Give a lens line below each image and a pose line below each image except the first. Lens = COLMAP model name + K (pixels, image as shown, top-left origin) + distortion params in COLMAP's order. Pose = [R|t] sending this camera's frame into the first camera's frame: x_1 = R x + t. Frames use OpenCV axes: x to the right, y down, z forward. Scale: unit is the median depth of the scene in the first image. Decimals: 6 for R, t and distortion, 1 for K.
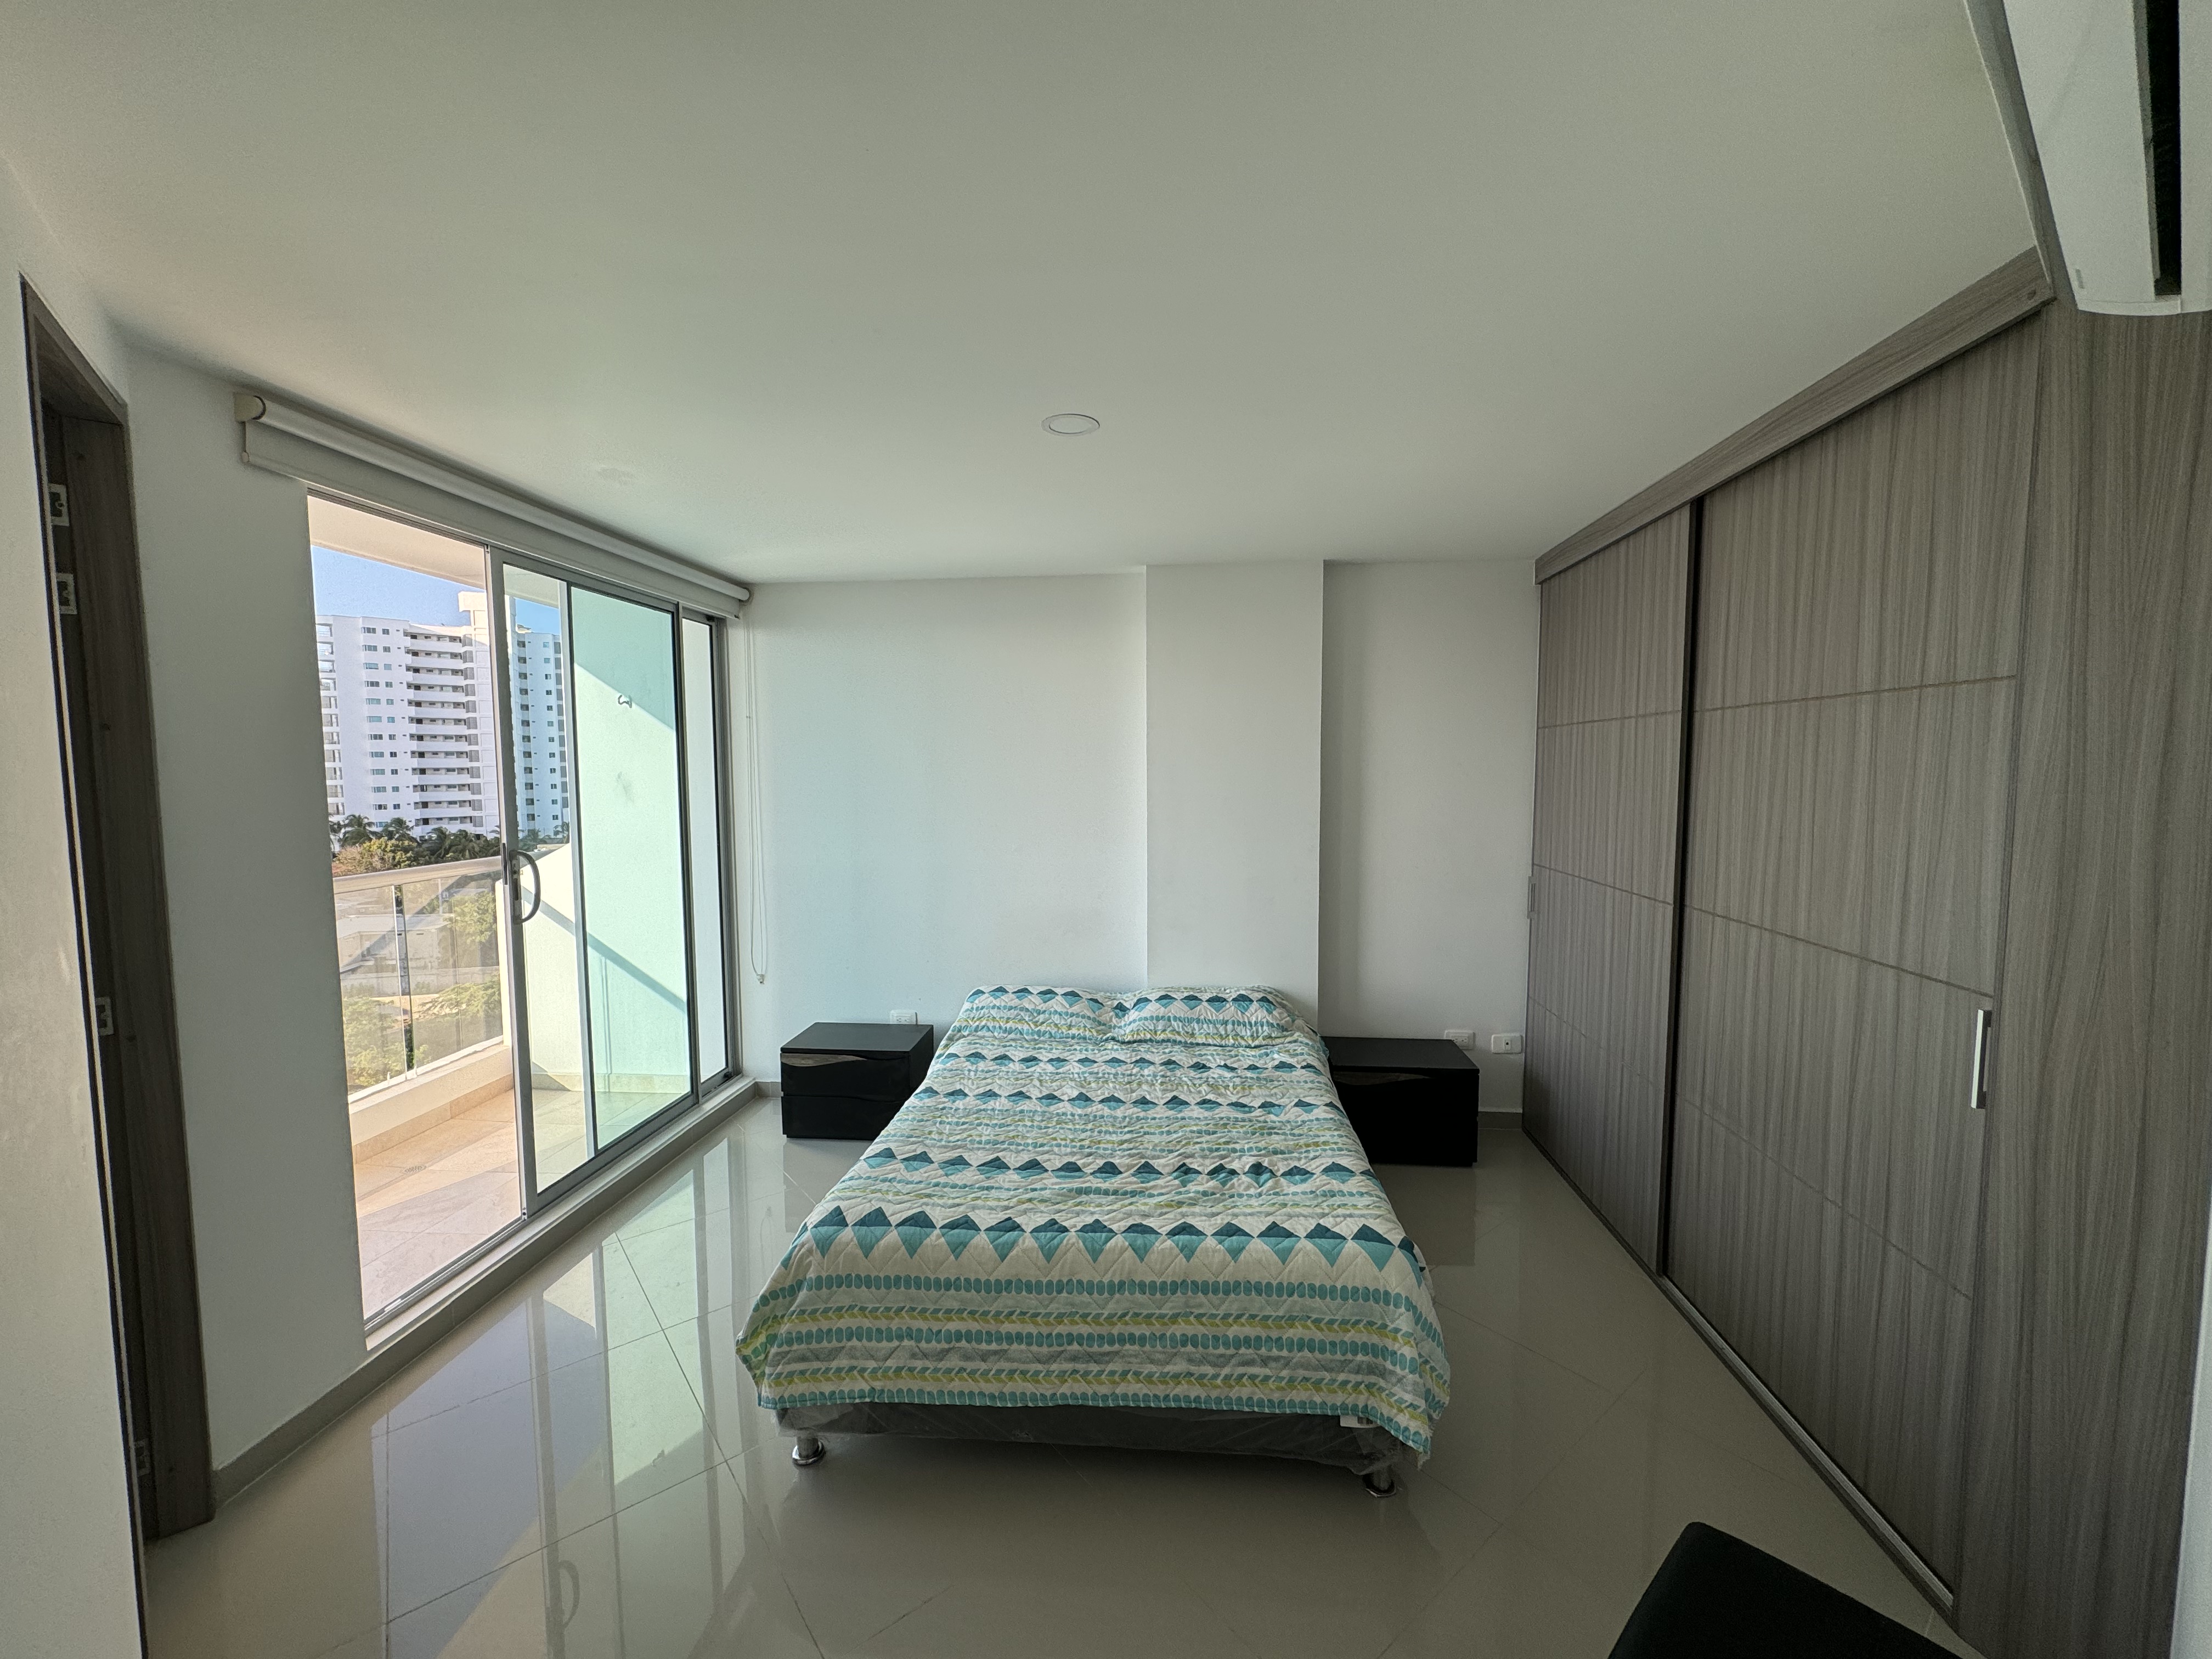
lens RADIAL K [[884.4, 0, 1109.5], [0, 884.4, 843.3], [0, 0, 1]] dist [-0.005379, 0.000458]
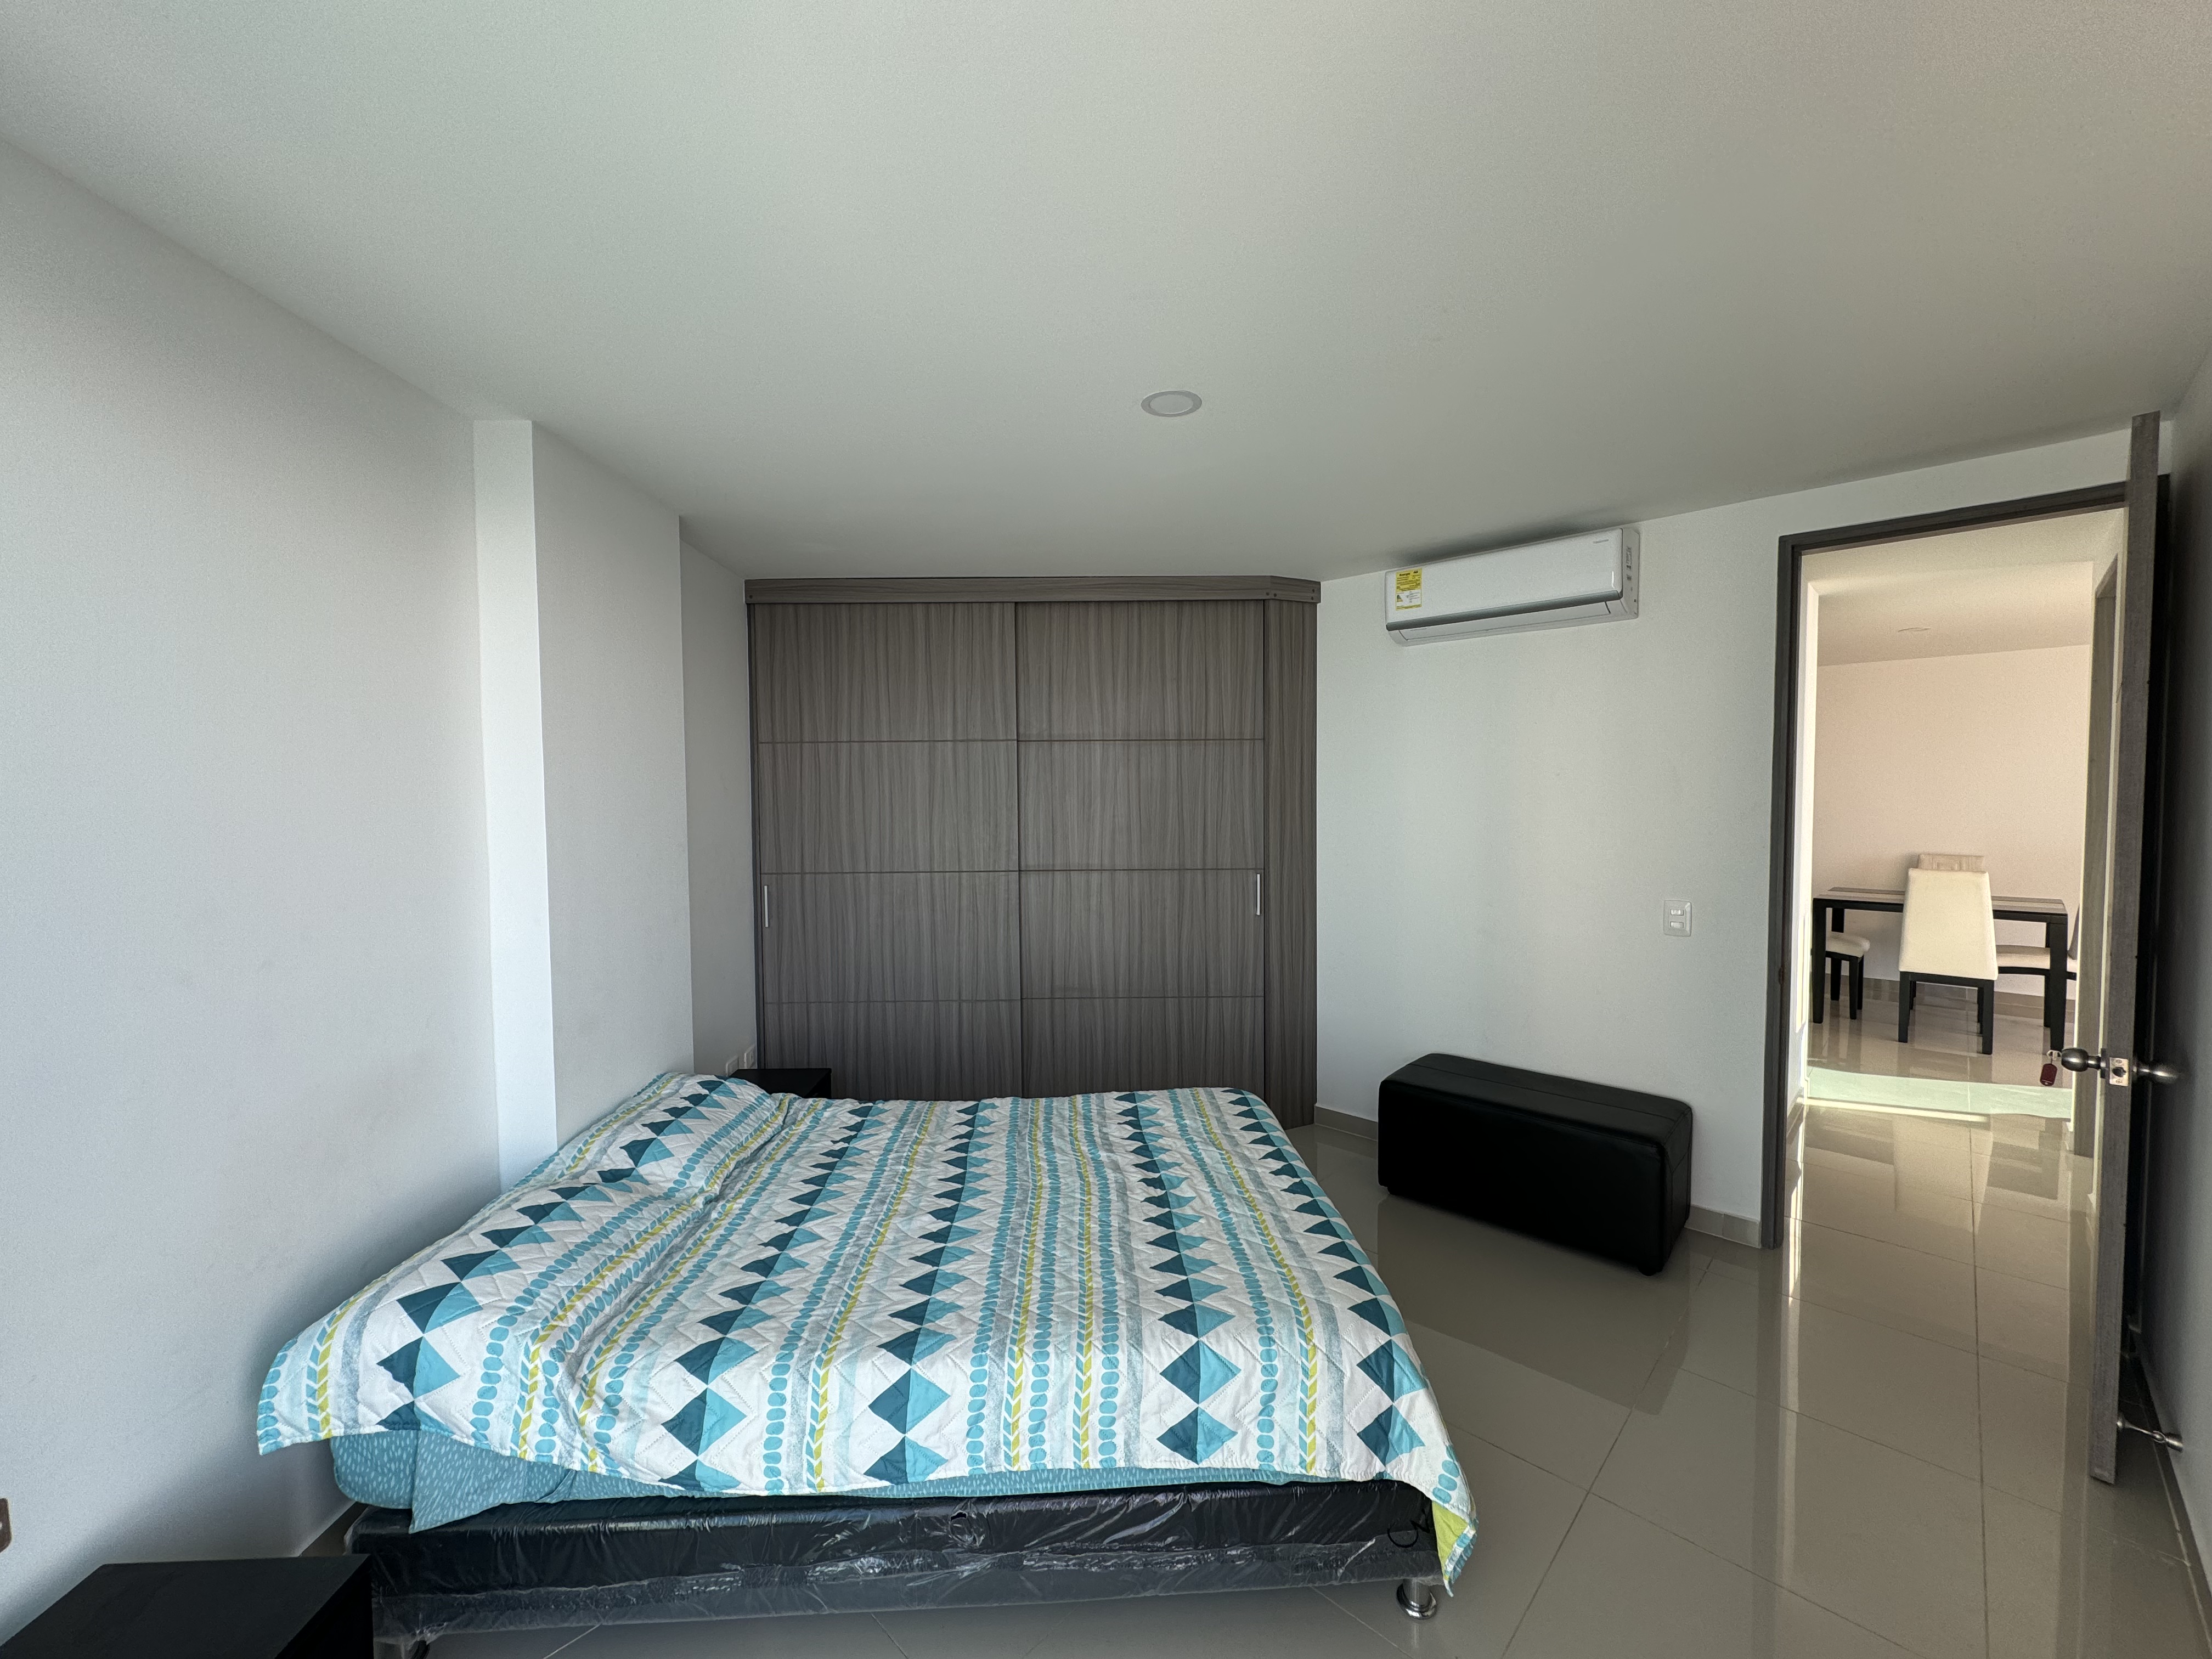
lens RADIAL K [[884.4, 0, 1102.8], [0, 884.4, 825.8], [0, 0, 1]] dist [-0.005379, 0.000458]
pose [[-0.116635, -0.029252, 0.992744, -0.979051], [0.097029, 0.994449, 0.040702, -0.060756], [-0.988424, 0.101072, -0.113149, 1.184896]]
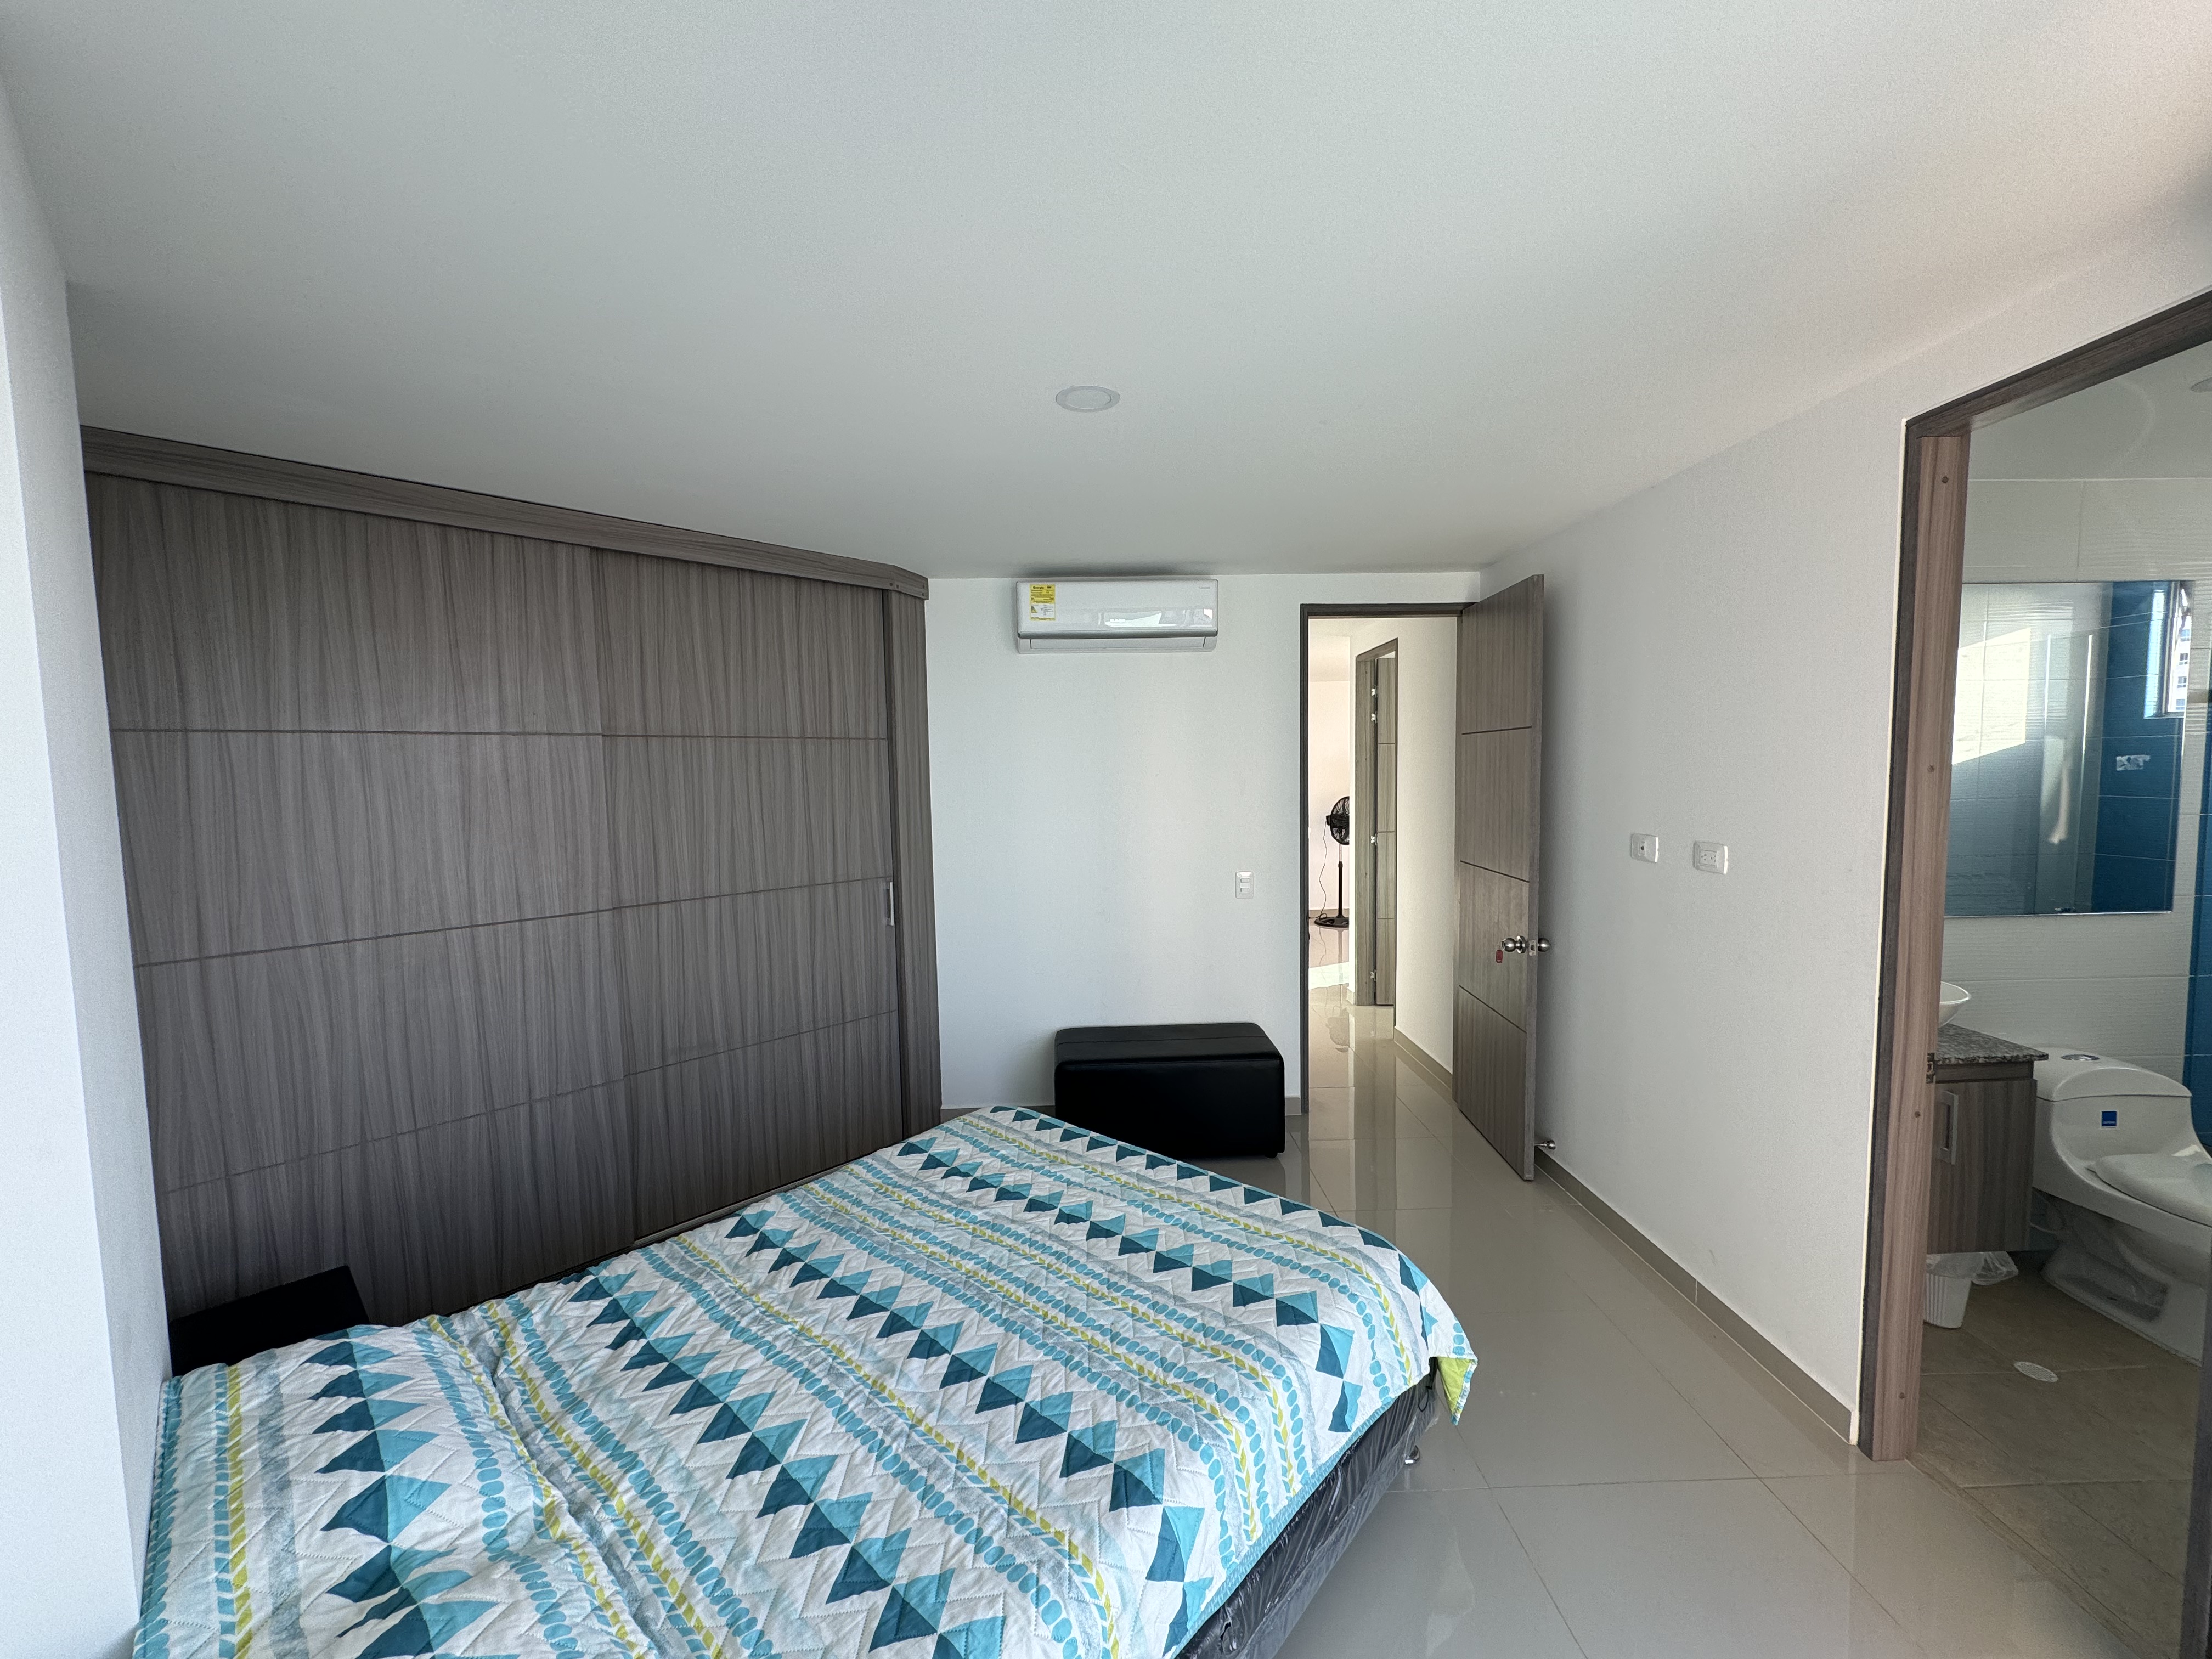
lens RADIAL K [[884.4, 0, 1107.5], [0, 884.4, 823.7], [0, 0, 1]] dist [-0.005379, 0.000458]
pose [[-0.790787, -0.018624, 0.611808, -0.611850], [0.078802, 0.988121, 0.131933, -0.155349], [-0.606998, 0.152542, -0.779926, 1.707470]]
